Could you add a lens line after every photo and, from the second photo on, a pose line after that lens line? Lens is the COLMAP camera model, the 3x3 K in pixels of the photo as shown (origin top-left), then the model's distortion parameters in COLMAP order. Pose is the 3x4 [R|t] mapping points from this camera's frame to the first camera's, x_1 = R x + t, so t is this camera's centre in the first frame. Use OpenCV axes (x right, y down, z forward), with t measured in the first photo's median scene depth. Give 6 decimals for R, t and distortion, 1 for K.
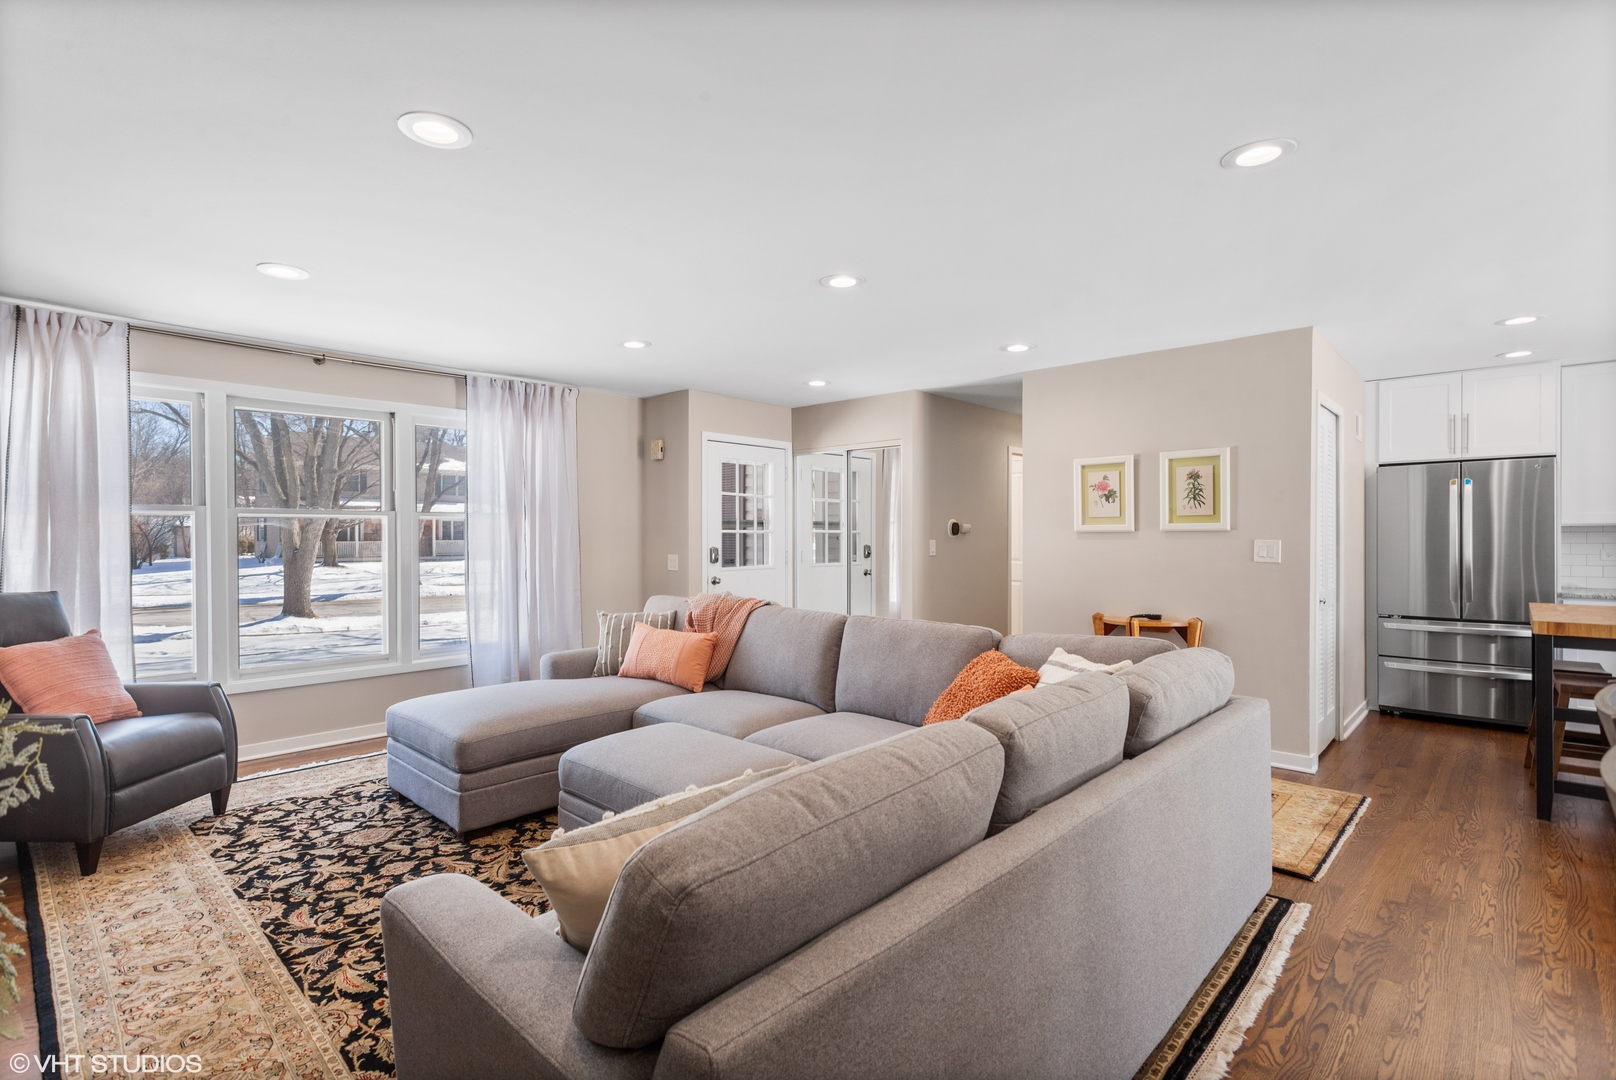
lens RADIAL K [[781.3, 0, 808.0], [0, 781.3, 540.0], [0, 0, 1]] dist [-0.000303, -0.000123]
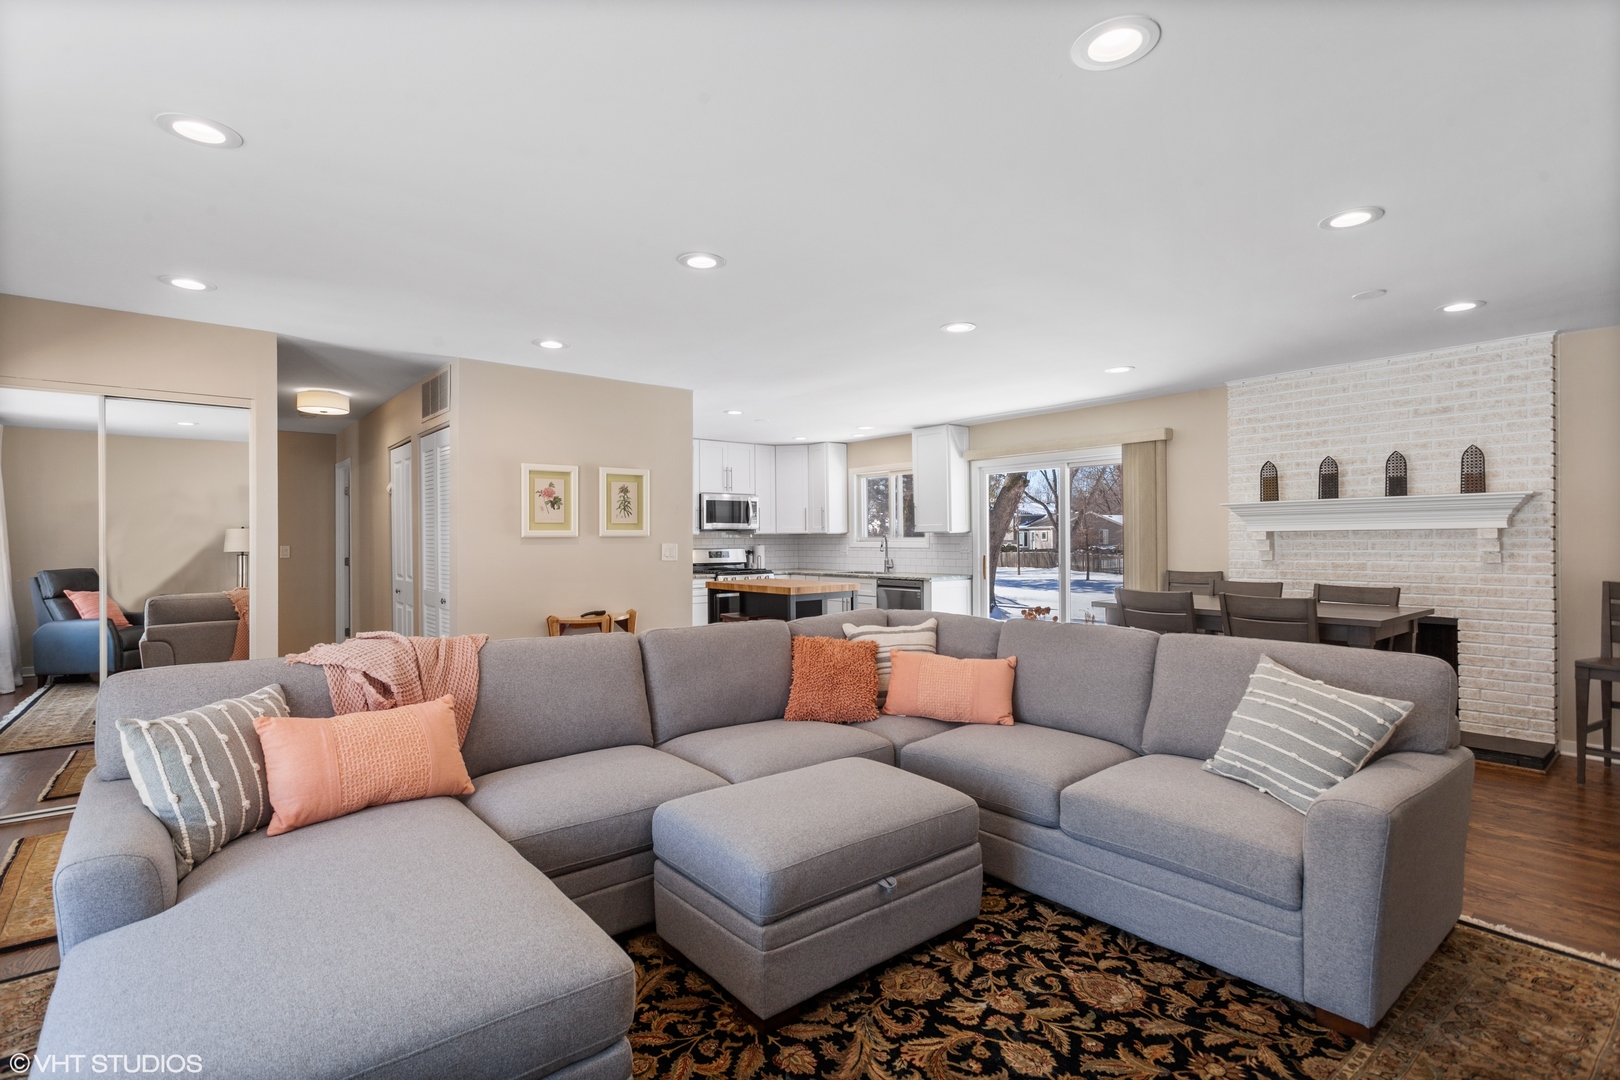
lens RADIAL K [[763.1, 0, 796.8], [0, 763.1, 540.0], [0, 0, 1]] dist [0.002060, 0.000978]
pose [[0.130763, 0.000507, 0.991413, -1.065112], [0.011746, 0.999929, -0.002061, -0.001451], [-0.991344, 0.011915, 0.130748, 1.003894]]
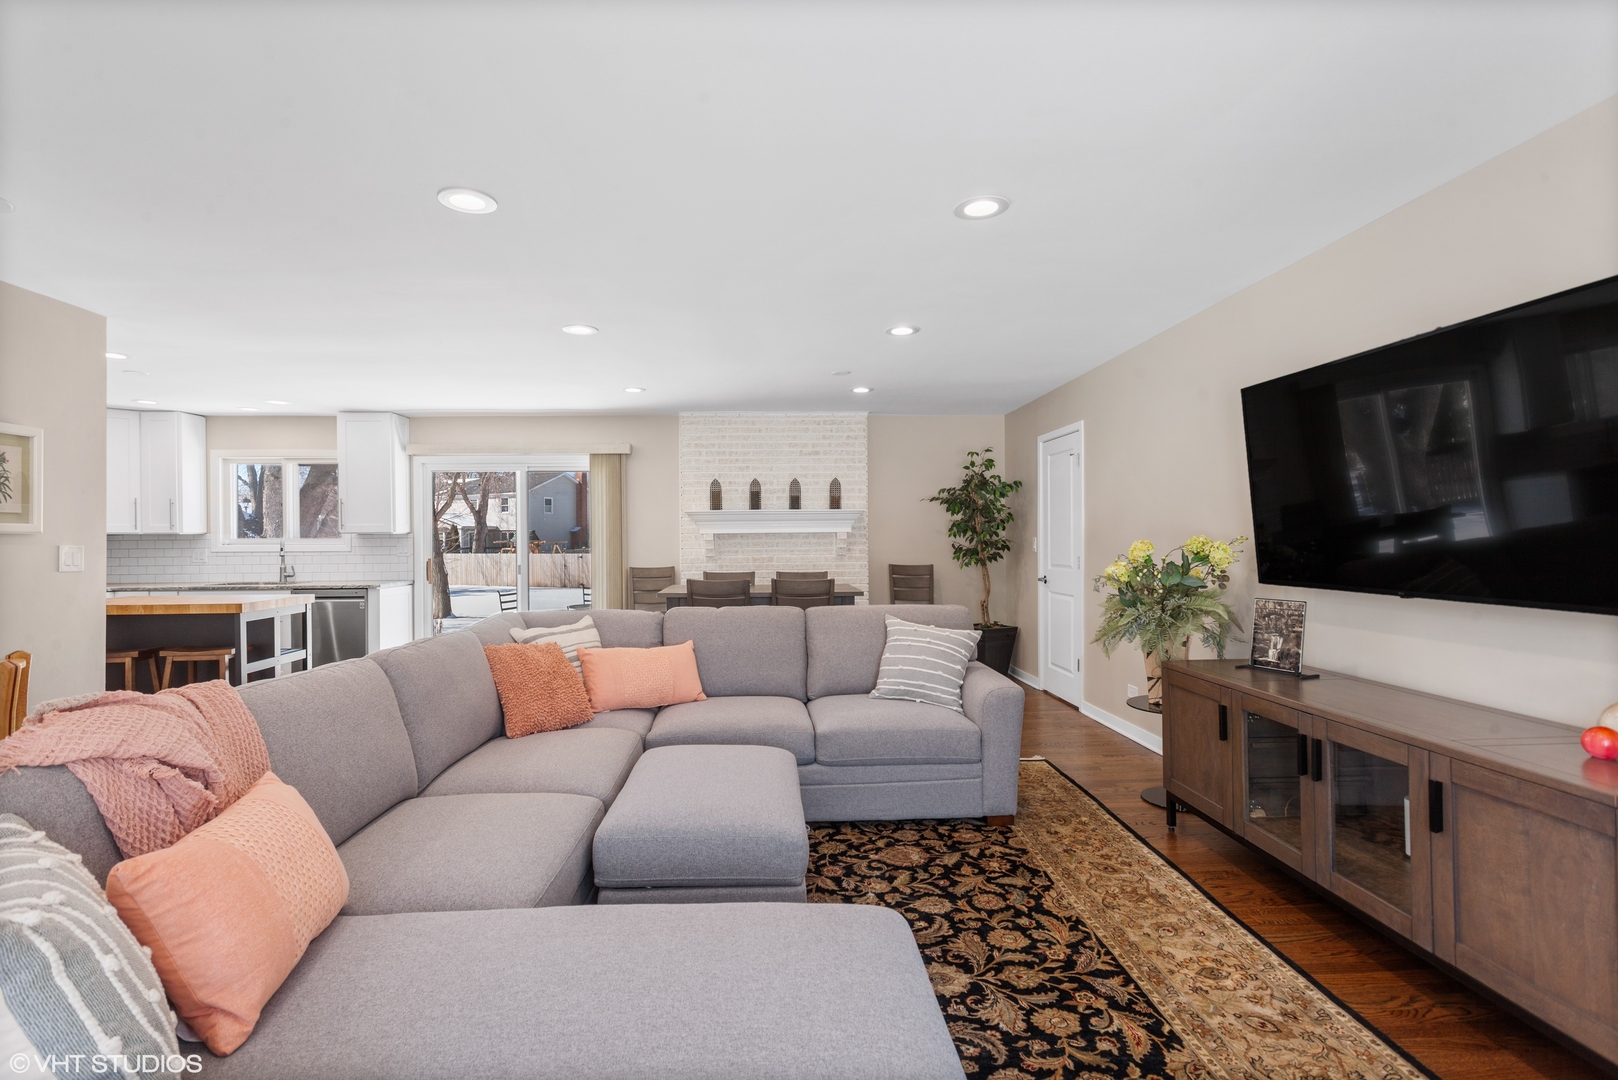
lens RADIAL K [[762.1, 0, 795.9], [0, 762.1, 540.0], [0, 0, 1]] dist [0.002060, 0.000978]
pose [[-0.714039, 0.007200, 0.700069, -0.905170], [0.013300, 0.999906, 0.003282, 0.003107], [-0.699980, 0.011654, -0.714067, 1.690106]]
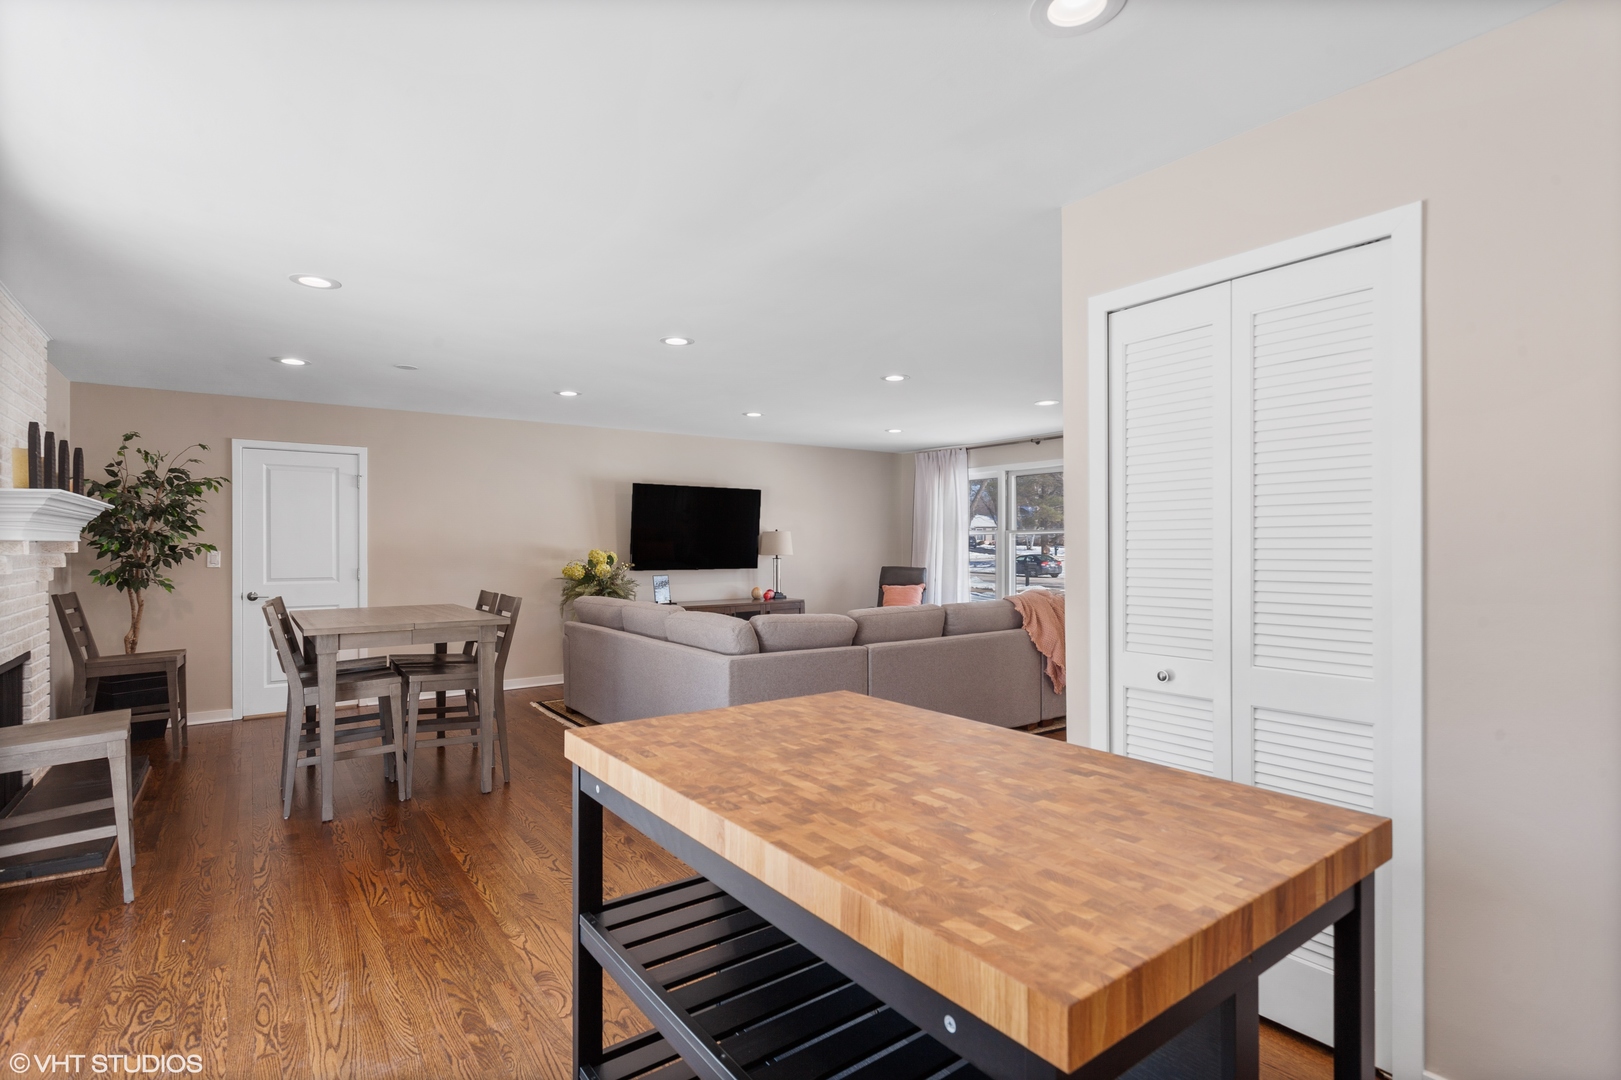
lens RADIAL K [[763.6, 0, 797.3], [0, 763.6, 540.0], [0, 0, 1]] dist [0.002060, 0.000978]
pose [[-0.183610, -0.003119, -0.982994, 2.059917], [-0.002216, 0.999994, -0.002759, -0.013198], [0.982997, 0.001672, -0.183616, 1.431023]]
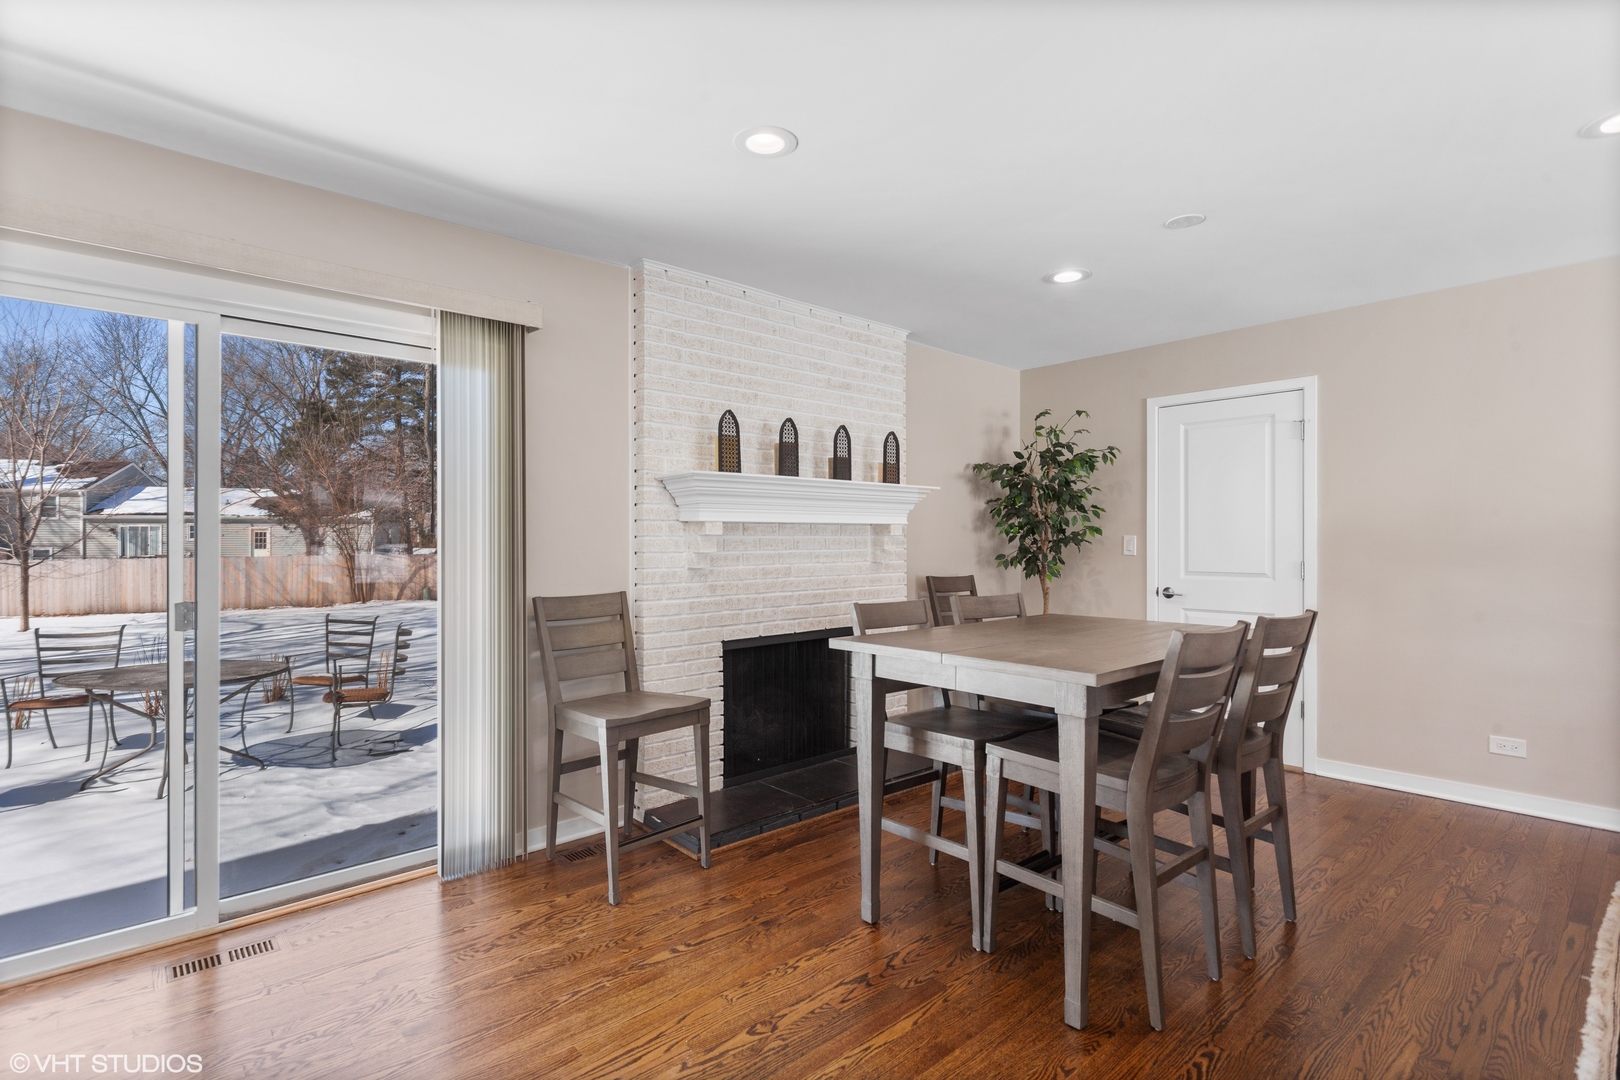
lens RADIAL K [[772.0, 0, 810.0], [0, 772.0, 540.0], [0, 0, 1]] dist [0.000826, 0.000336]
pose [[-0.997173, 0.006807, 0.074835, 0.876230], [0.007102, 0.999968, 0.003671, 0.013680], [-0.074808, 0.004193, -0.997189, 1.305681]]
